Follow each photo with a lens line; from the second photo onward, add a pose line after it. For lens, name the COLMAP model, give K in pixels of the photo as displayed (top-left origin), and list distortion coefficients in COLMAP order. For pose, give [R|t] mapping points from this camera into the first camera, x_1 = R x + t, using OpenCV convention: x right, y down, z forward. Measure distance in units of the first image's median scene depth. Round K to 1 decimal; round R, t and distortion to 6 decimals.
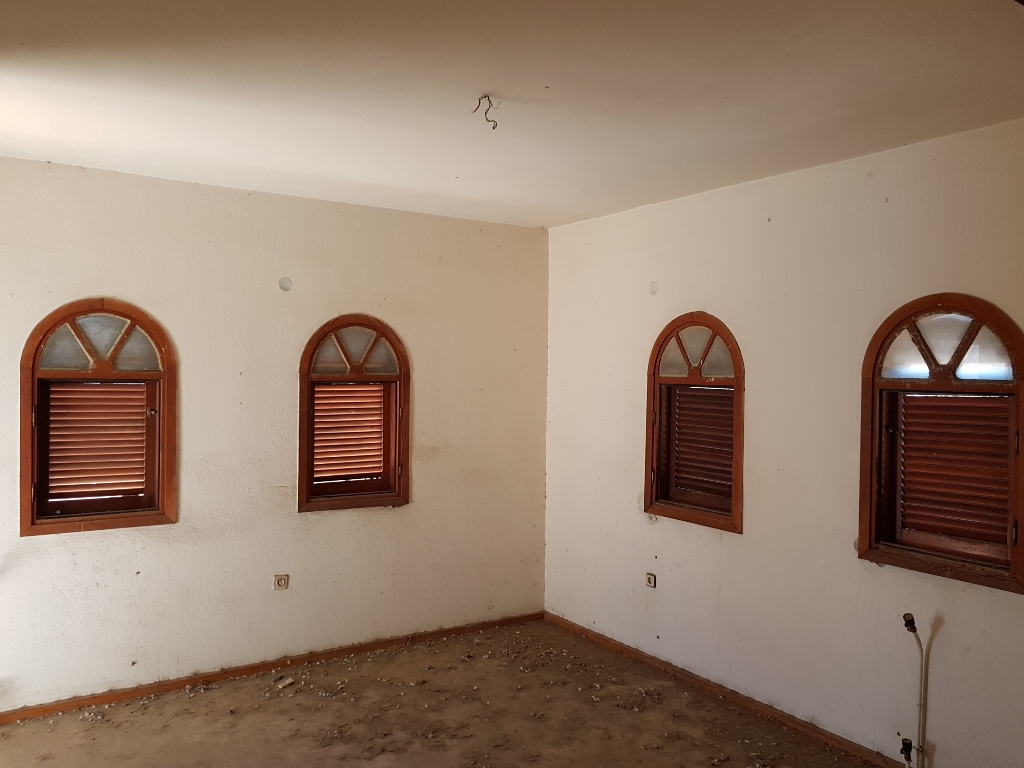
lens RADIAL K [[801.7, 0, 510.6], [0, 801.7, 389.8], [0, 0, 1]] dist [0.014554, -0.009608]
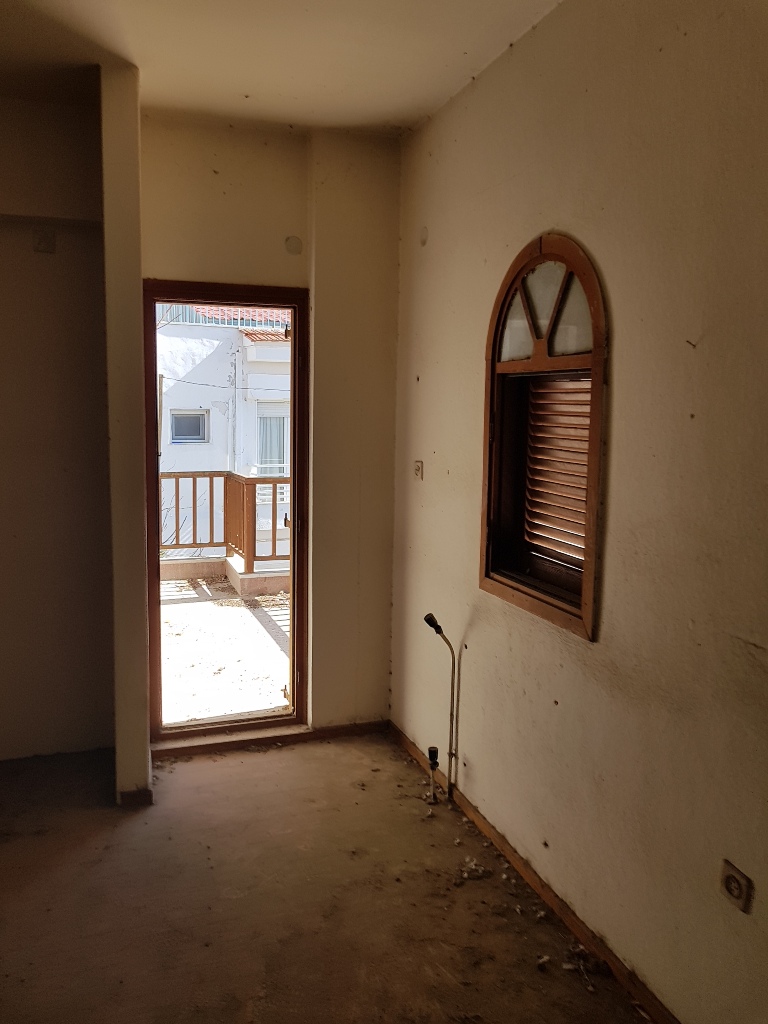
lens RADIAL K [[801.7, 0, 383.2], [0, 801.7, 506.2], [0, 0, 1]] dist [0.014554, -0.009608]
pose [[-0.254103, 0.090309, -0.962952, 0.127824], [-0.045901, 0.993383, 0.105275, 0.029819], [0.966087, 0.070951, -0.248276, 1.054652]]
